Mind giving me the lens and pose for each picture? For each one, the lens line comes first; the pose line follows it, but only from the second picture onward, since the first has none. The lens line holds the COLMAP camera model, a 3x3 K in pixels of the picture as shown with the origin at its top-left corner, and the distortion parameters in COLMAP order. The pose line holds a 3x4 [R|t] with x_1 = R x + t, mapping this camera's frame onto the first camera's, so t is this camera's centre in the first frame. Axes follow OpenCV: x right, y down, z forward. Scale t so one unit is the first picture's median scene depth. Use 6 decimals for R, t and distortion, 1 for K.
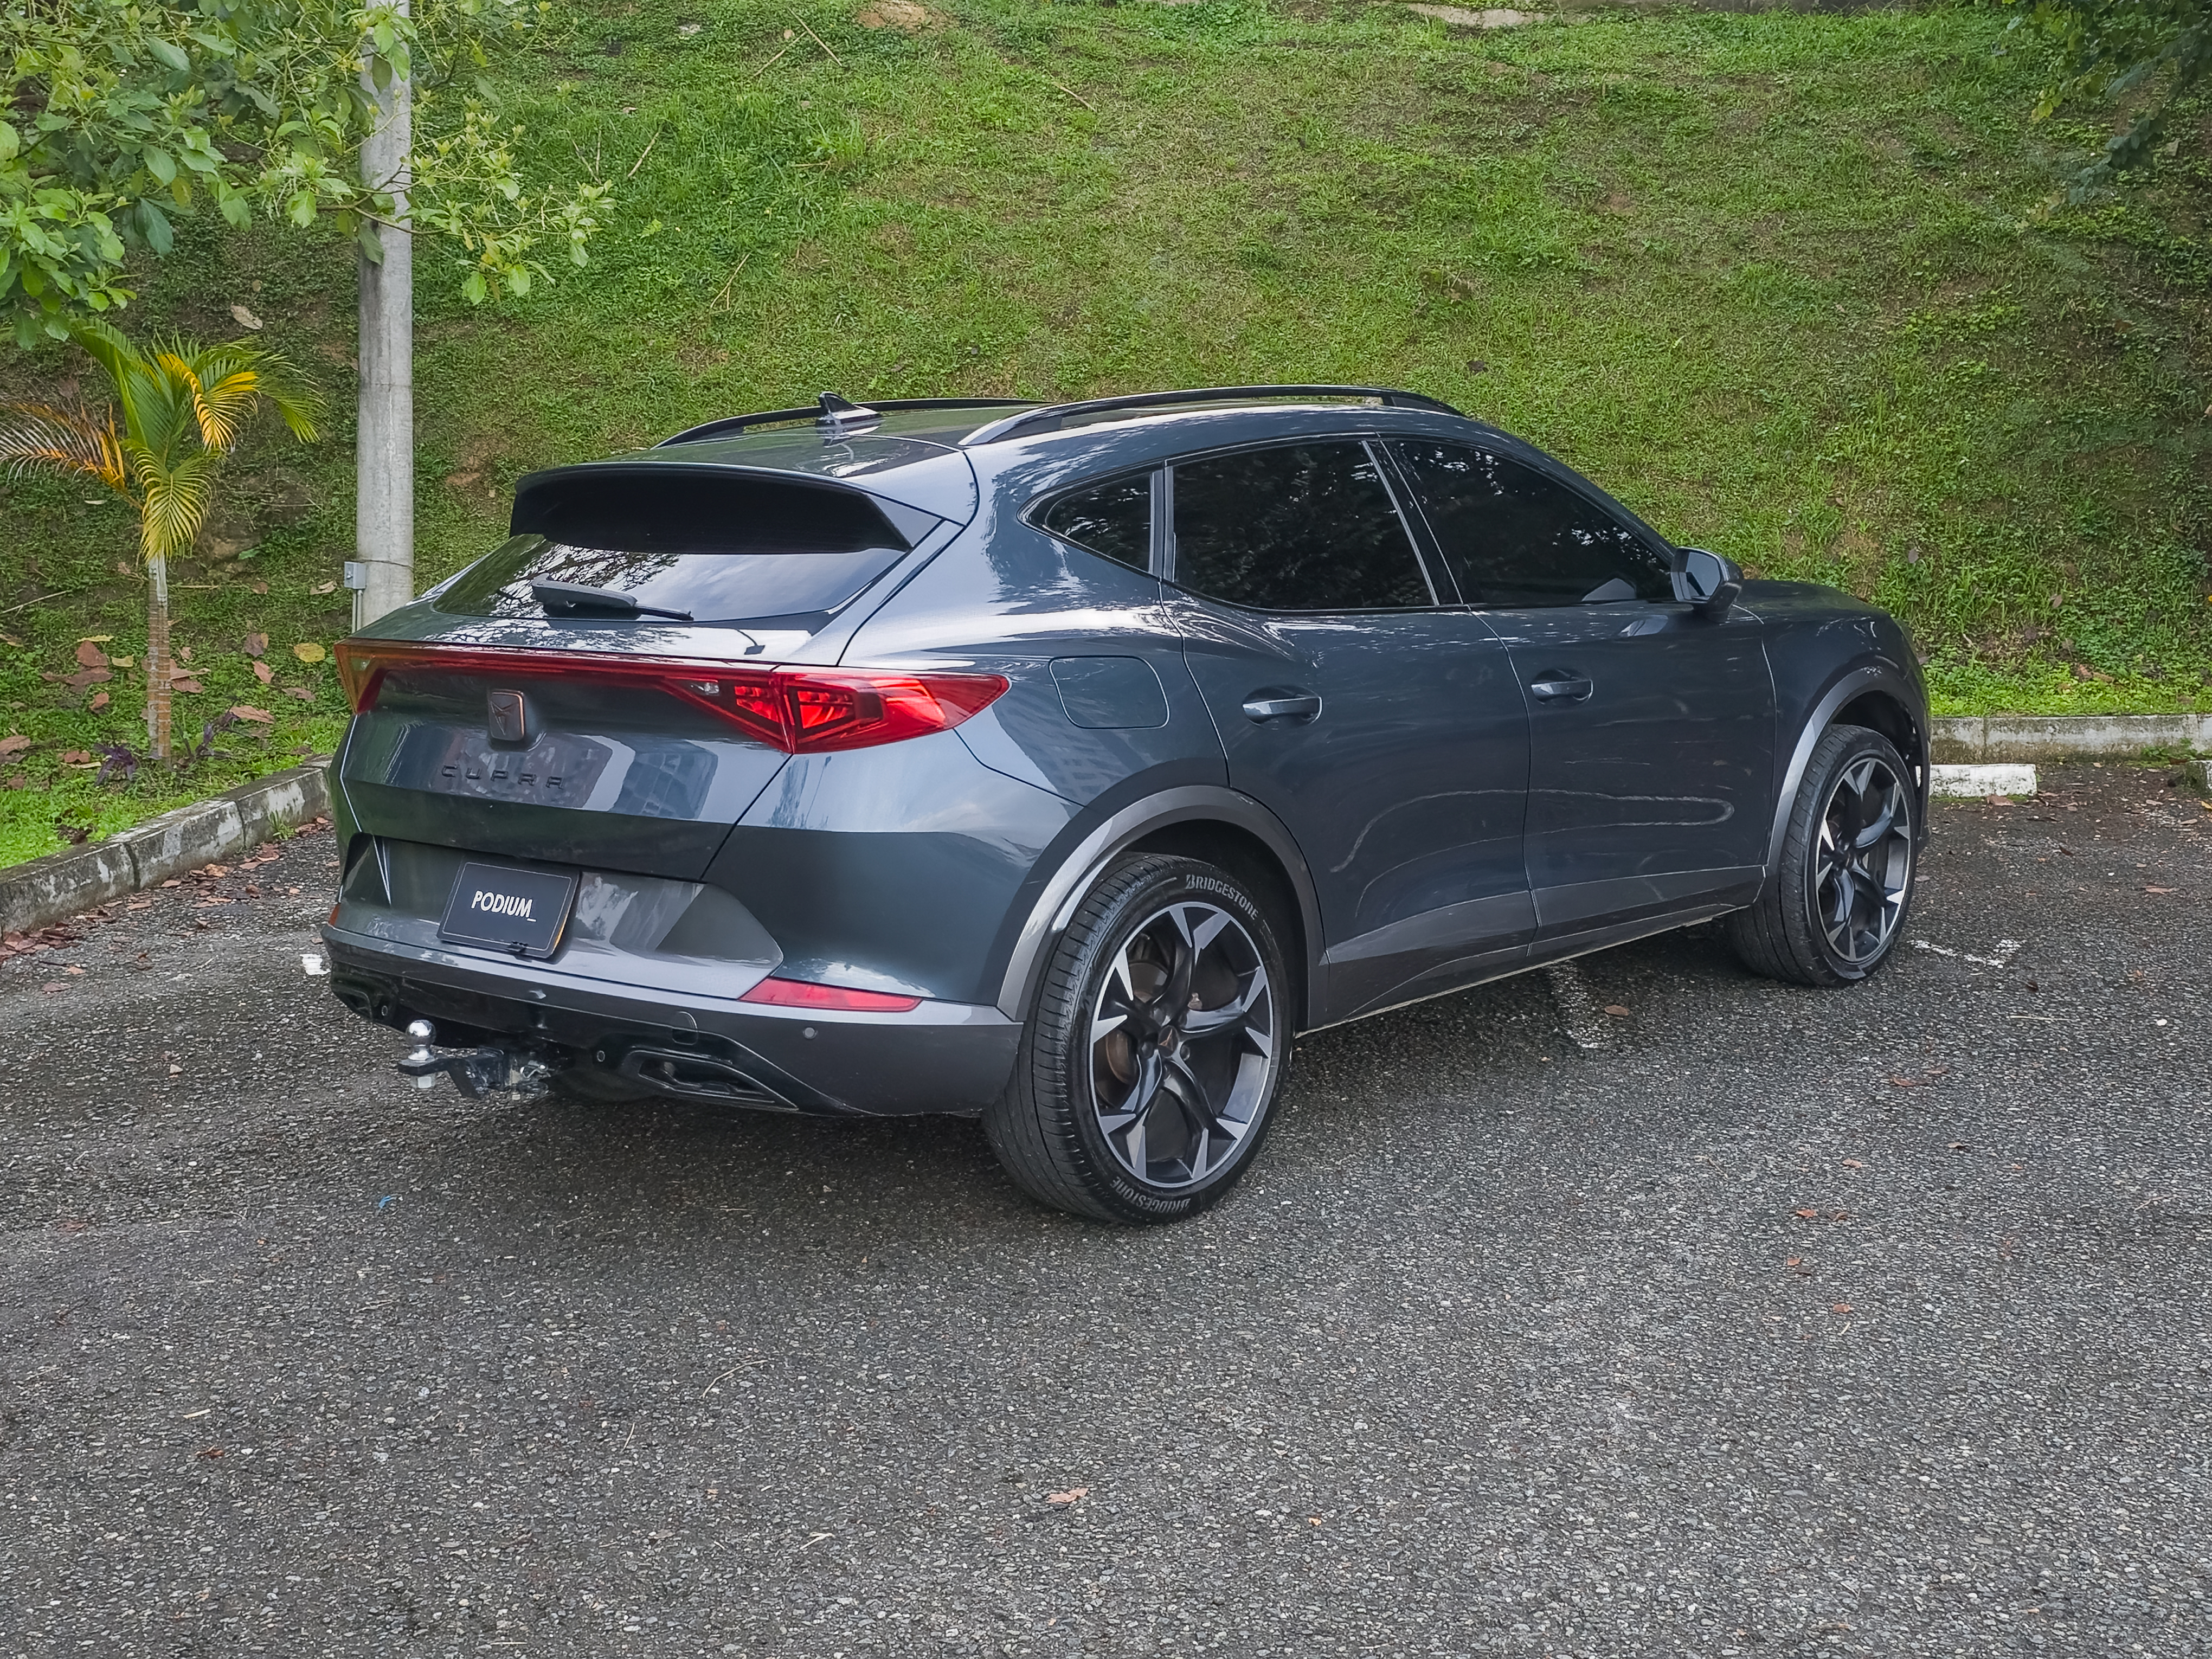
lens RADIAL K [[2593.3, 0, 1097.1], [0, 2593.3, 814.6], [0, 0, 1]] dist [0.083489, -0.122452]
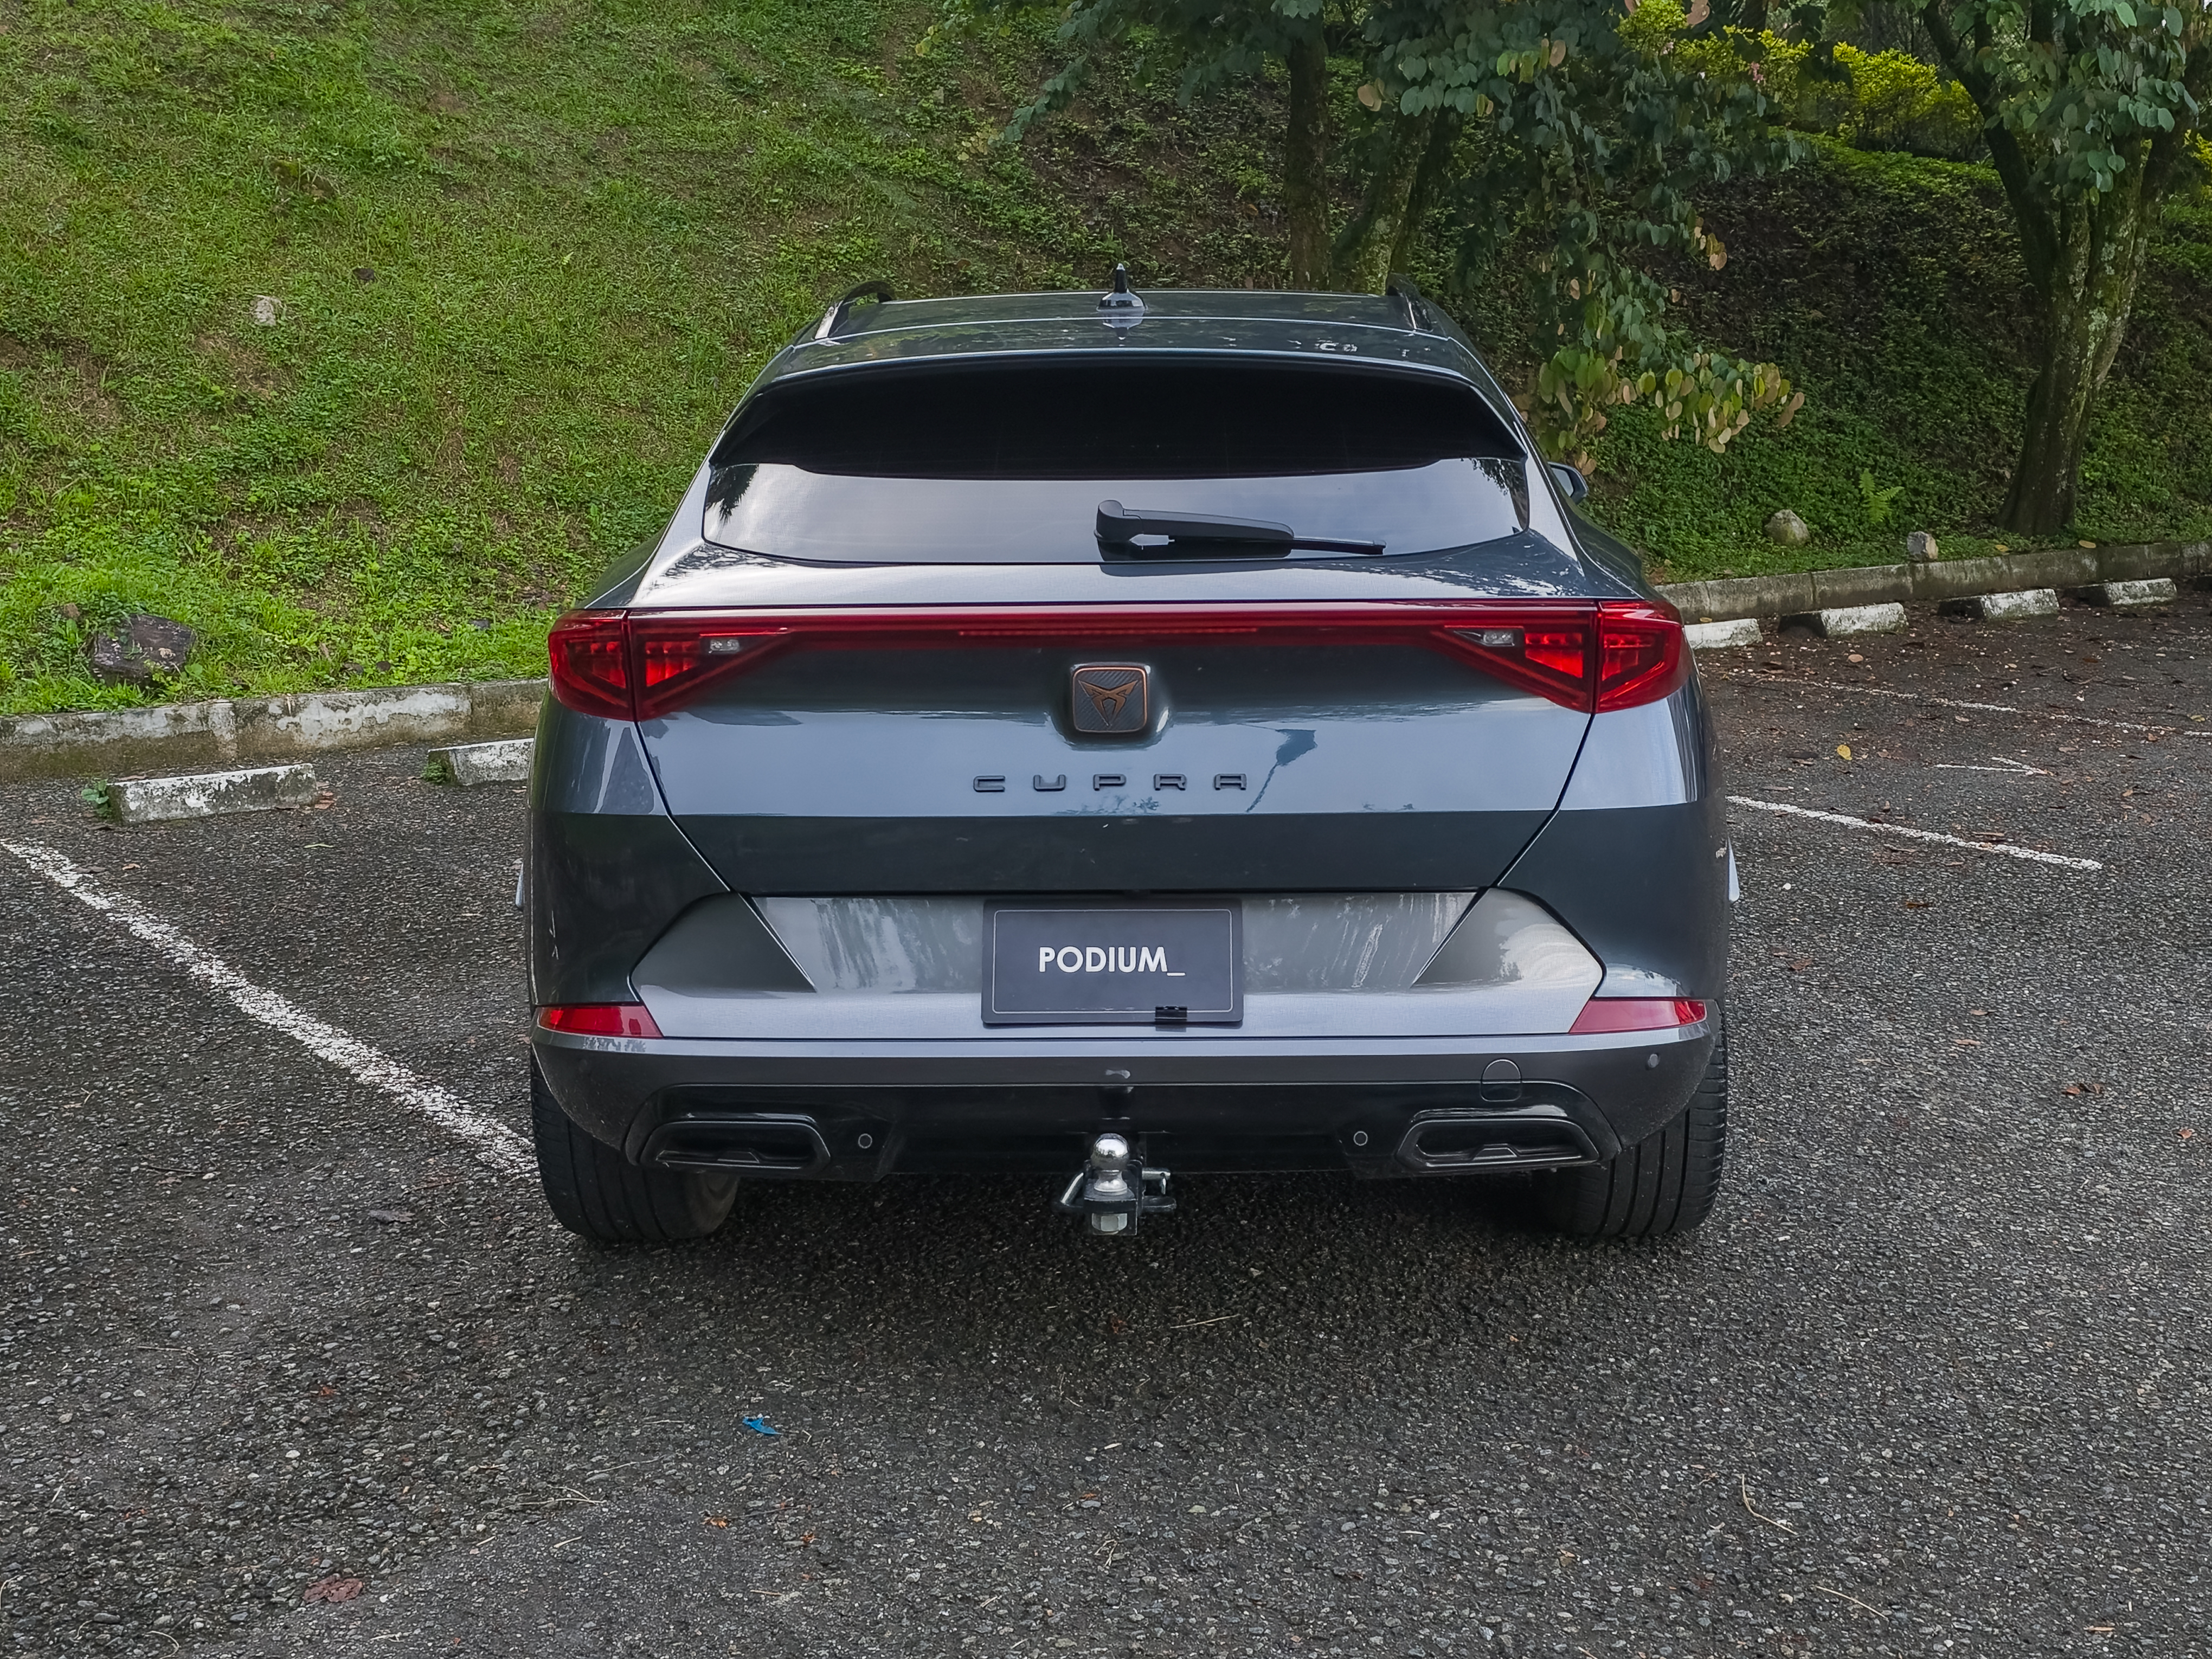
lens RADIAL K [[2593.3, 0, 1097.1], [0, 2593.3, 814.6], [0, 0, 1]] dist [0.083489, -0.122452]
pose [[0.770621, -0.095829, 0.630048, -0.238687], [0.082296, 0.995316, 0.050728, -0.014685], [-0.631958, 0.012758, 0.774898, 0.157926]]
